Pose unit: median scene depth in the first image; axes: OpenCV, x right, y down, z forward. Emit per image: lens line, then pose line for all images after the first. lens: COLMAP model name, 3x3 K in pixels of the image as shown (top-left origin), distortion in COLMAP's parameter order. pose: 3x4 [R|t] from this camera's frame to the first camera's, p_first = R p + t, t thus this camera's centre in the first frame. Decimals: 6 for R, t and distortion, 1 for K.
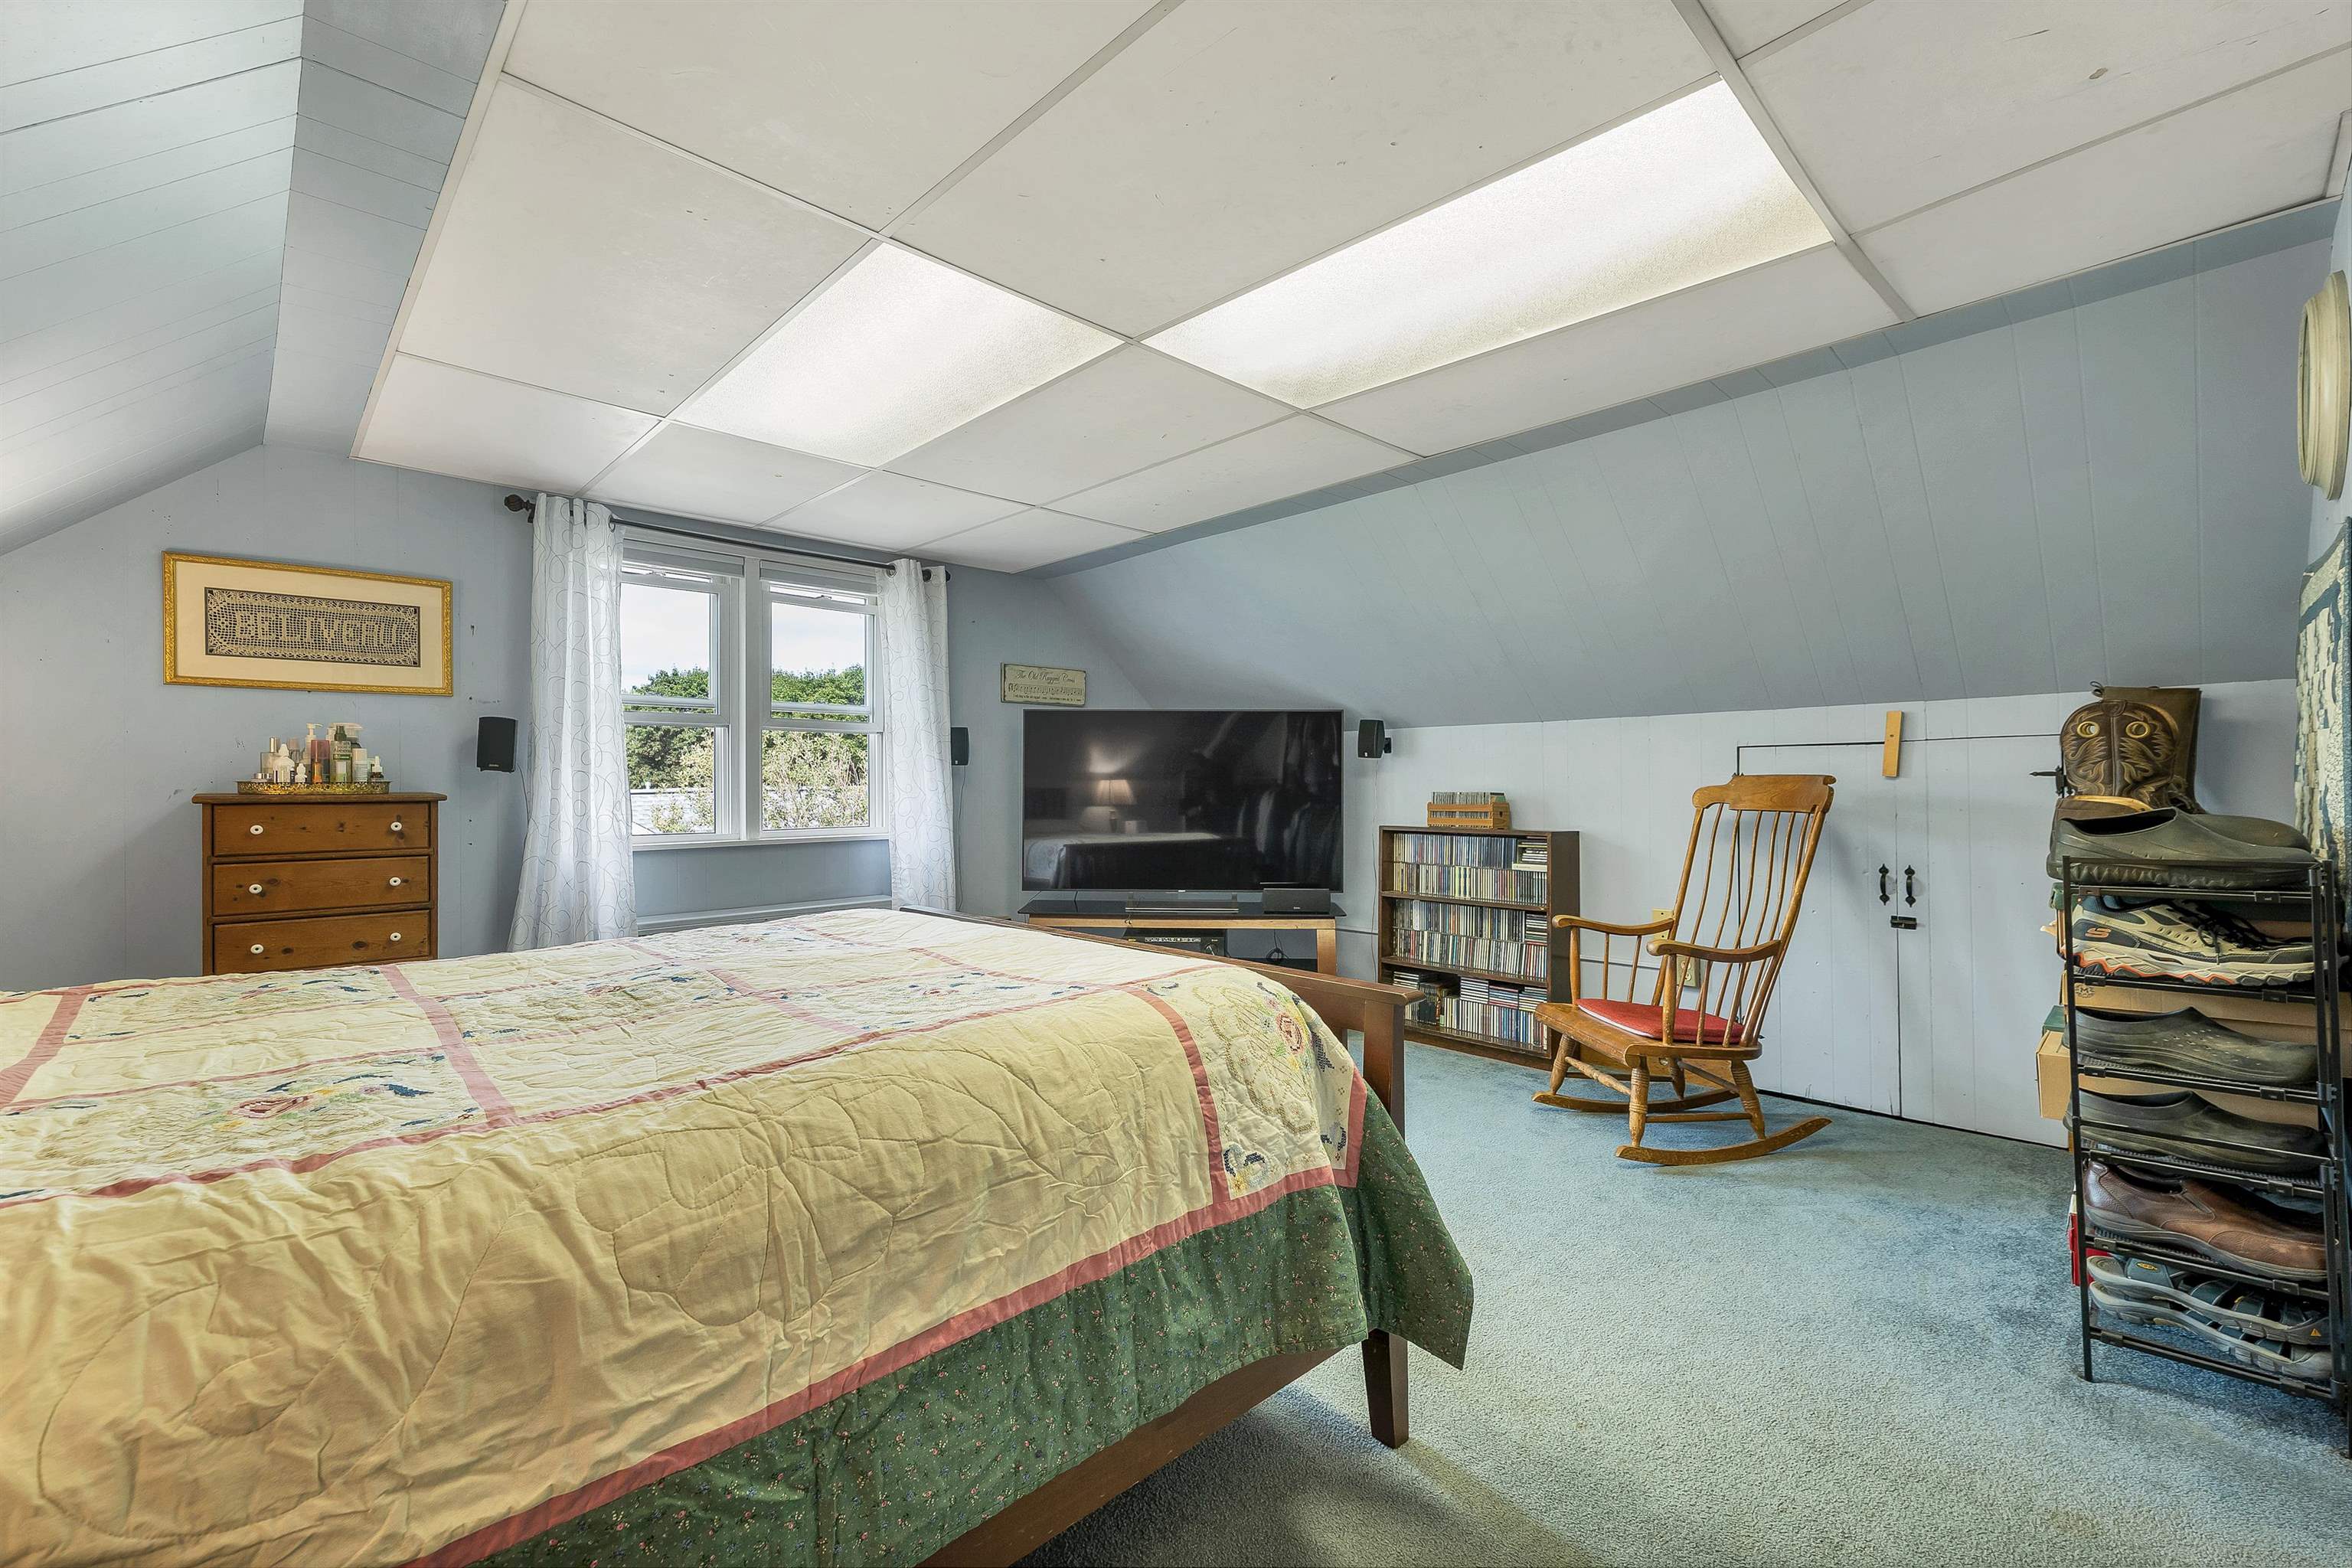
lens RADIAL K [[977.5, 0, 1167.2], [0, 977.5, 778.6], [0, 0, 1]] dist [0.000524, -0.000017]
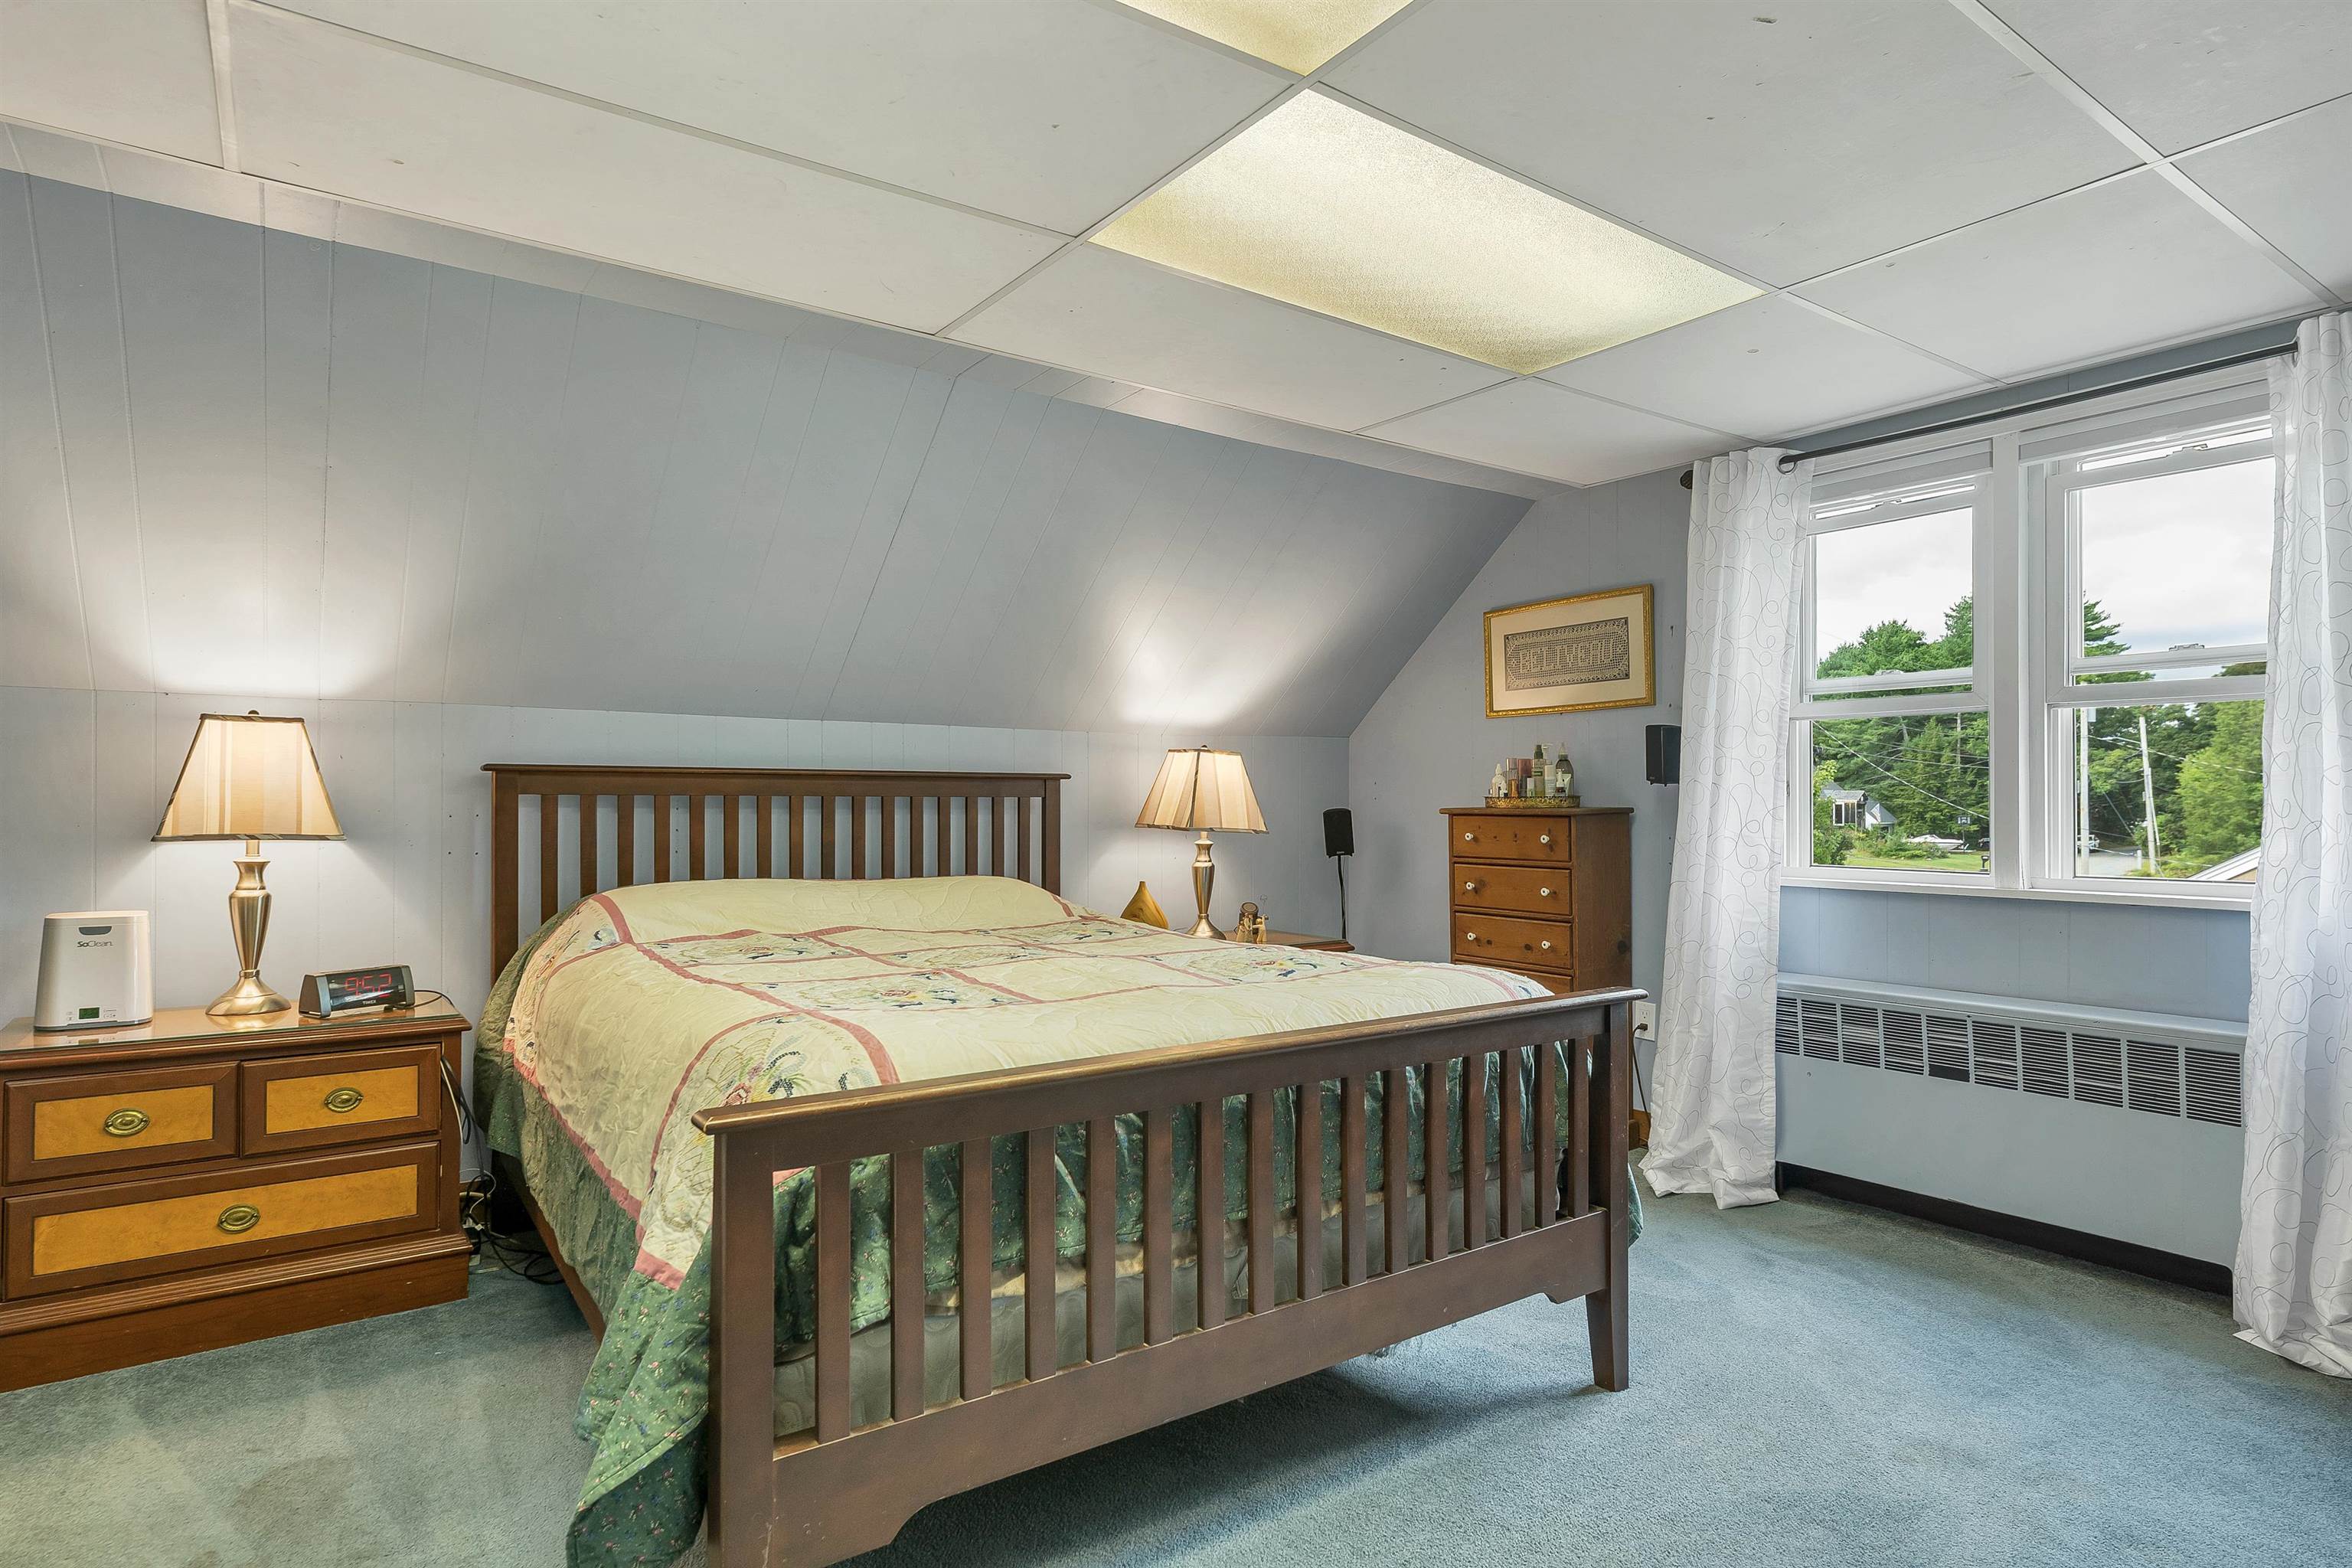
lens RADIAL K [[1256.9, 0, 1176.0], [0, 1256.9, 784.0], [0, 0, 1]] dist [0.001021, 0.000102]
pose [[-0.147220, -0.007056, -0.989079, 0.543305], [0.008113, 0.999932, -0.008341, -0.001950], [0.989071, -0.009252, -0.147153, 0.736888]]
